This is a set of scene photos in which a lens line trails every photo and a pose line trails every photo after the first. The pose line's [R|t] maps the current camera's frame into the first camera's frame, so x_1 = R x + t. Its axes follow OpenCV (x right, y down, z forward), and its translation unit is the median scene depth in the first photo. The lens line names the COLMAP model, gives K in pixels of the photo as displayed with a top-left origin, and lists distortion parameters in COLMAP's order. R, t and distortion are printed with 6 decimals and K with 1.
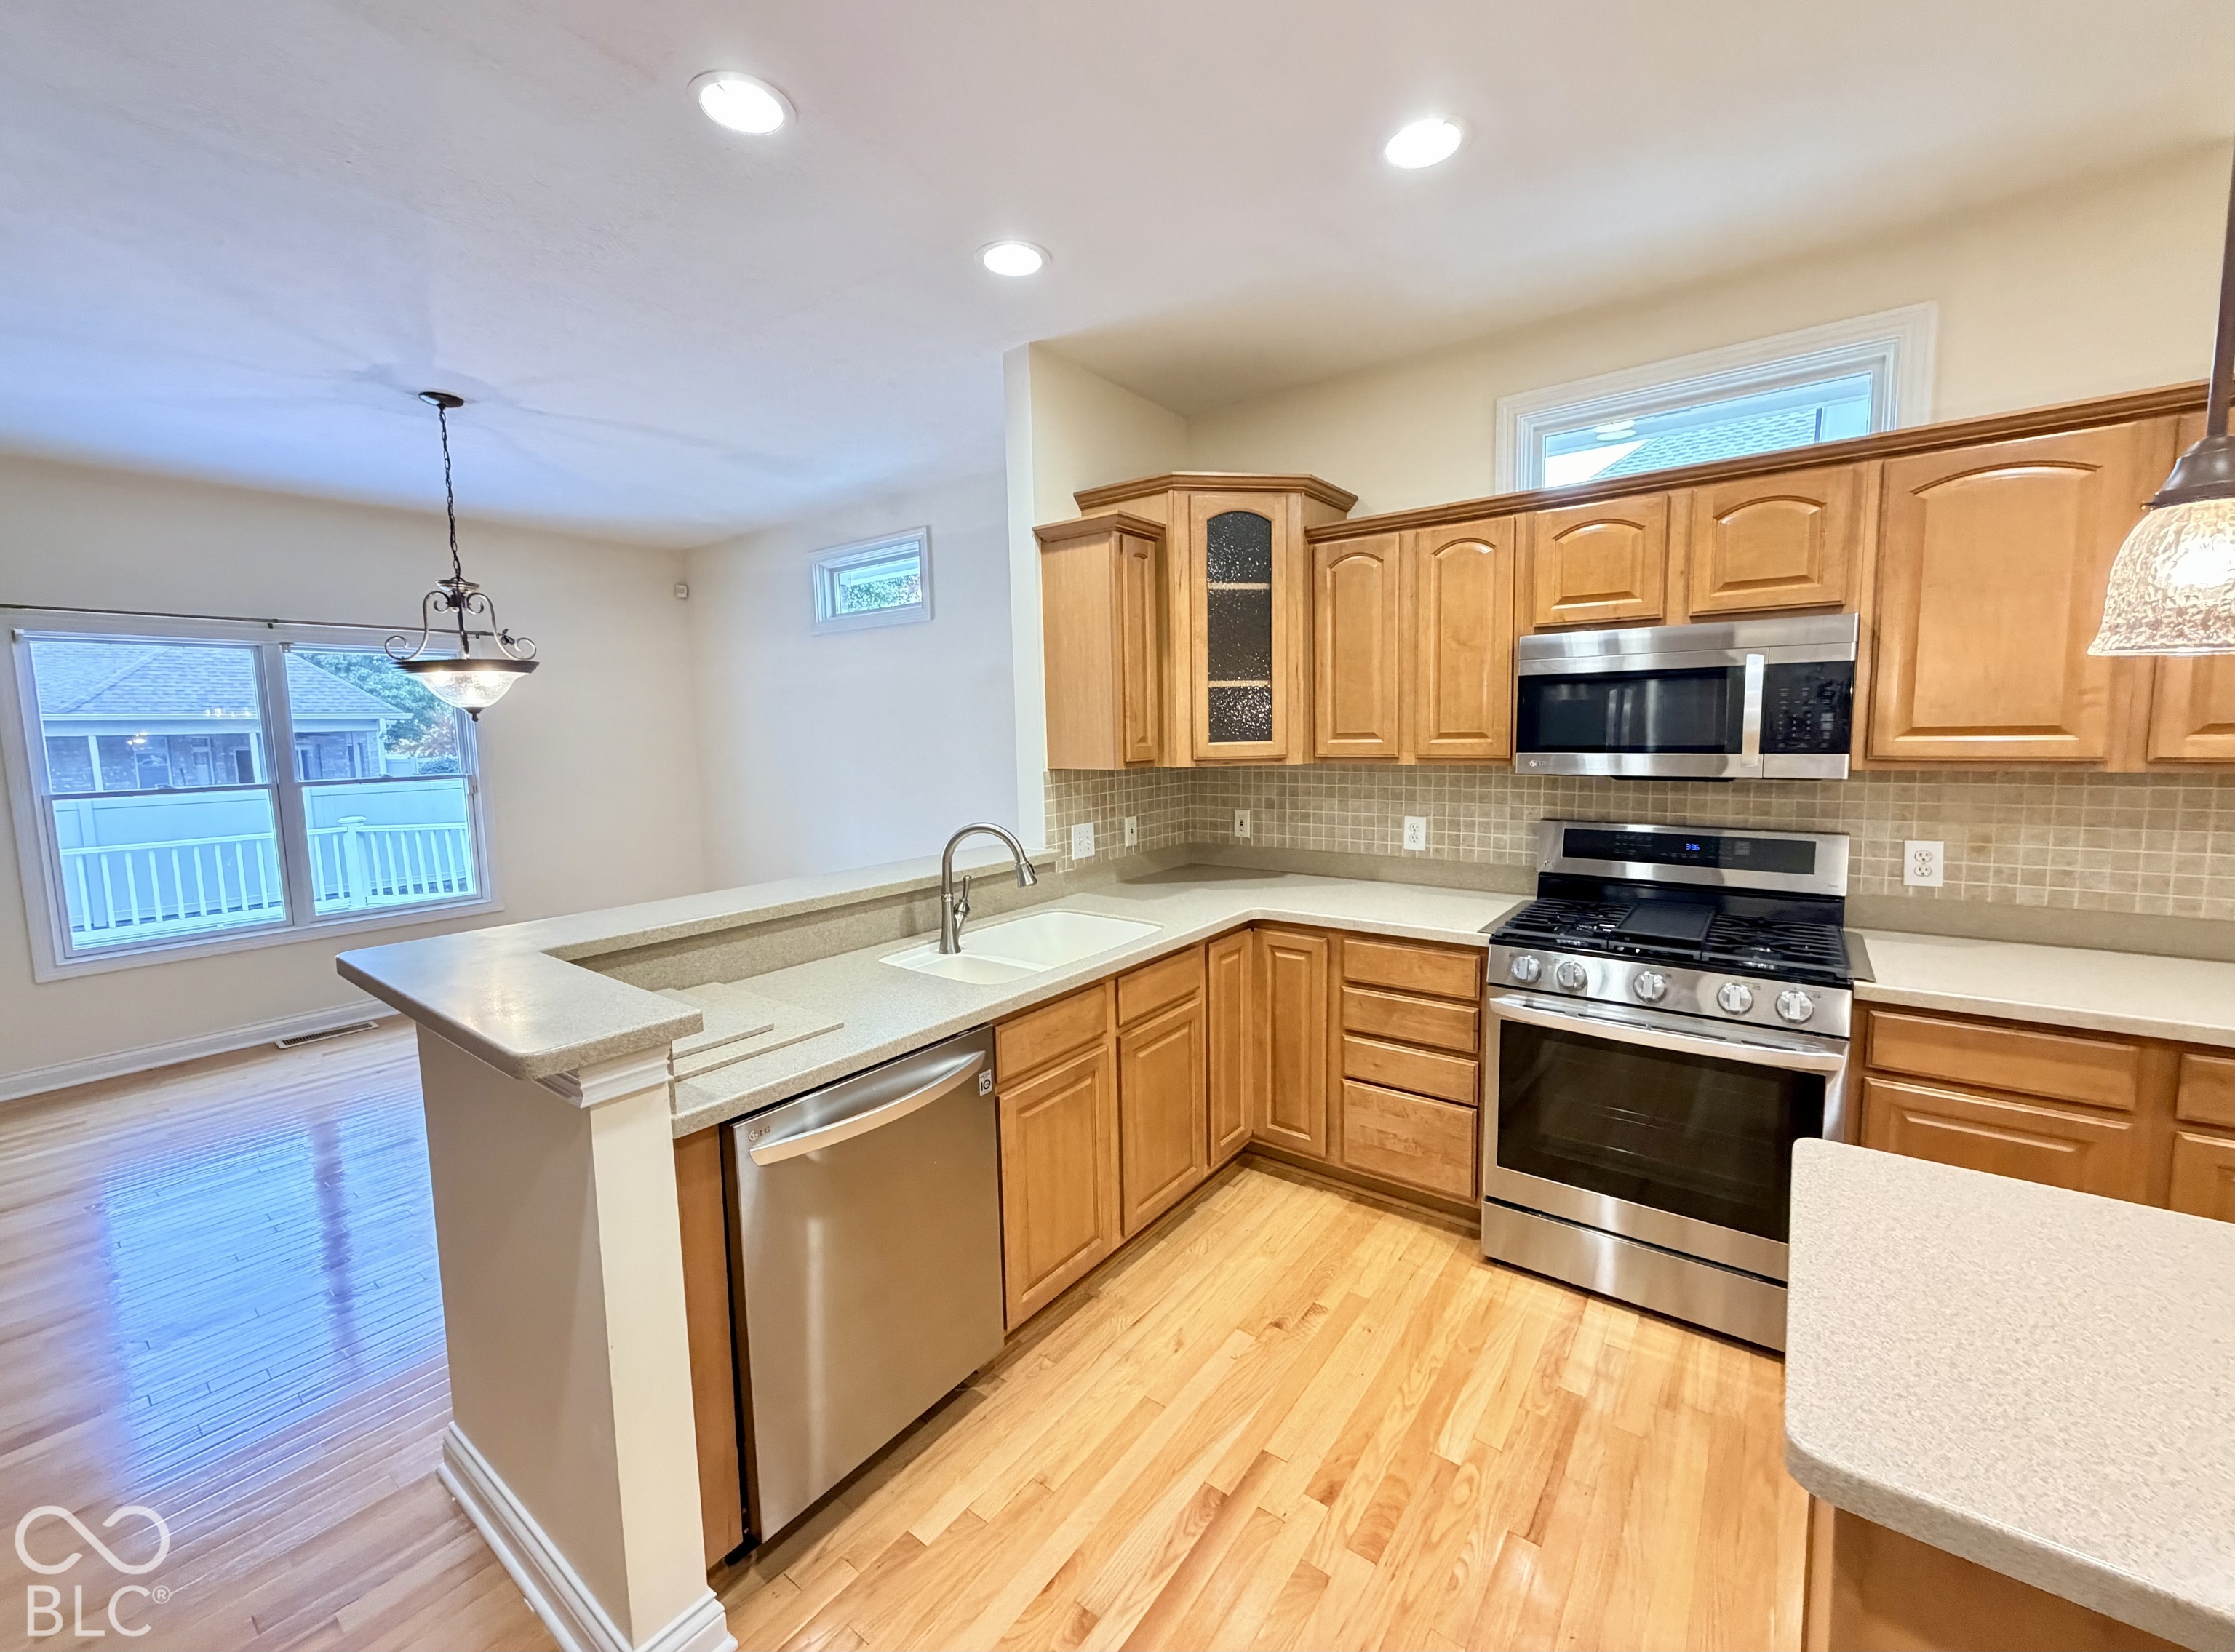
lens RADIAL K [[897.9, 0, 1118.1], [0, 897.9, 811.6], [0, 0, 1]] dist [0.001398, -0.000448]
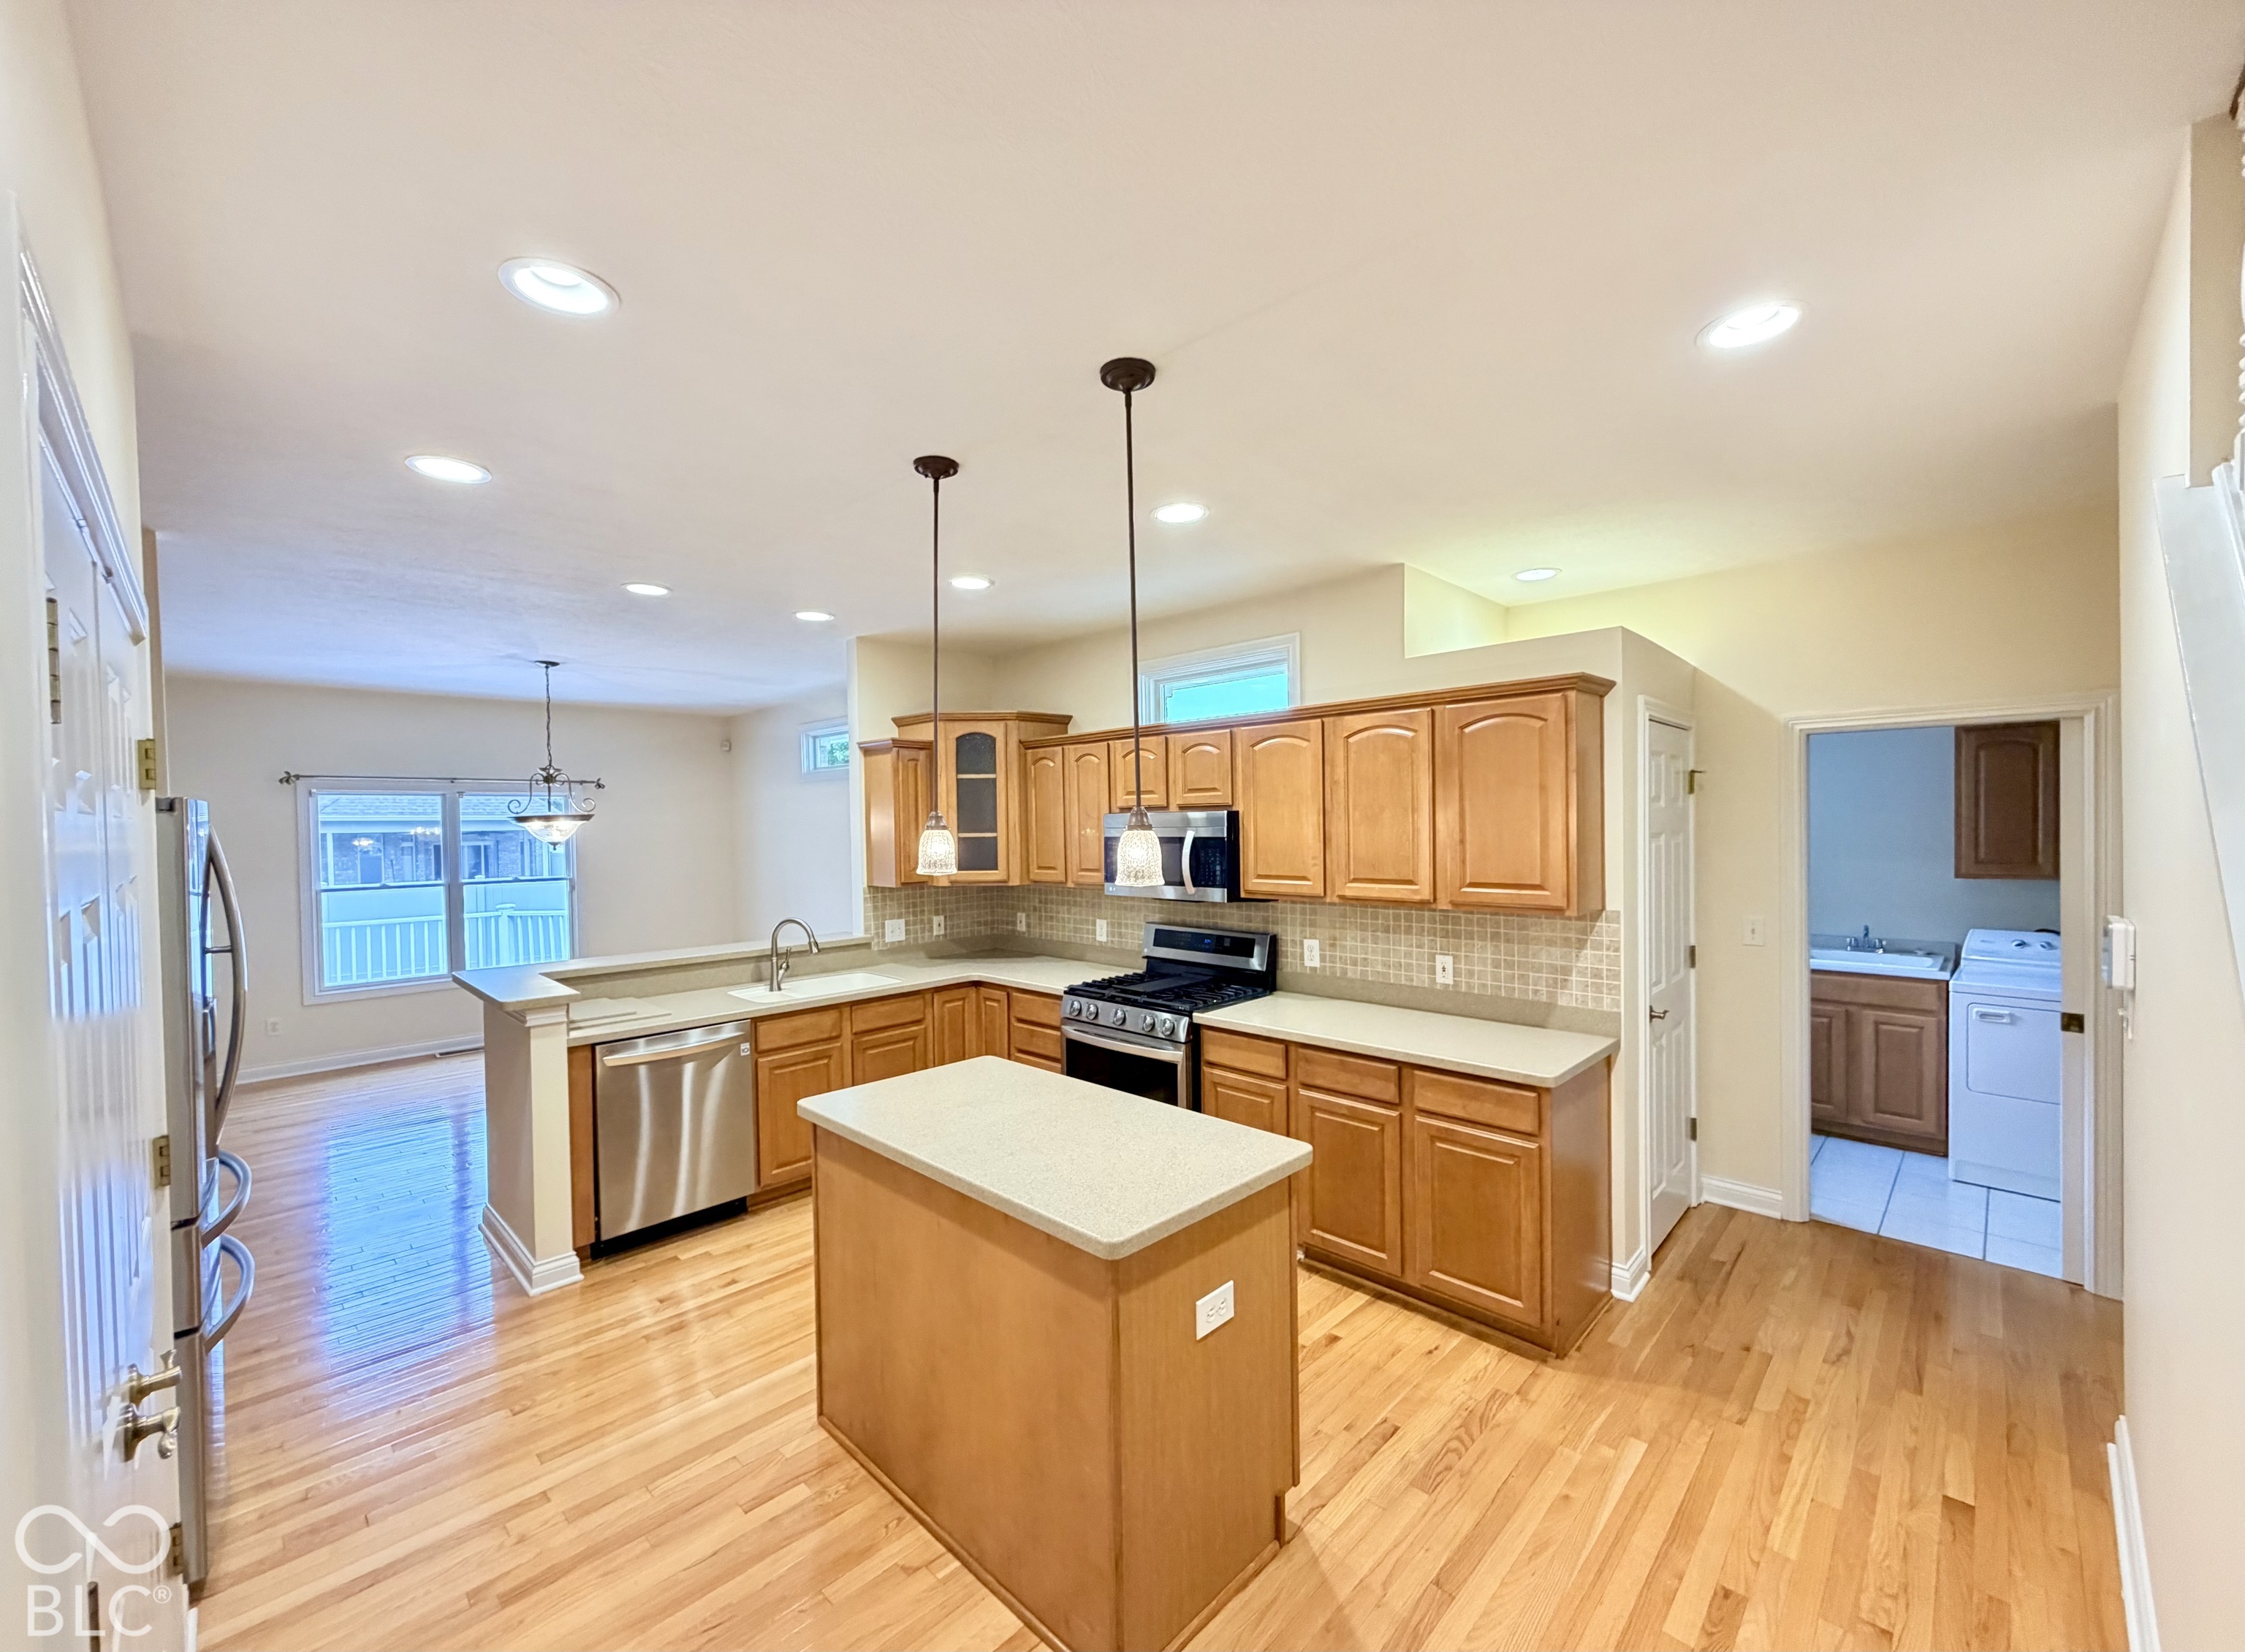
lens RADIAL K [[901.9, 0, 1121.0], [0, 901.9, 837.6], [0, 0, 1]] dist [0.001398, -0.000448]
pose [[0.992083, 0.008960, -0.125263, 0.604761], [-0.018905, 0.996740, -0.078429, -0.014825], [0.124152, 0.080176, 0.989019, -0.592766]]
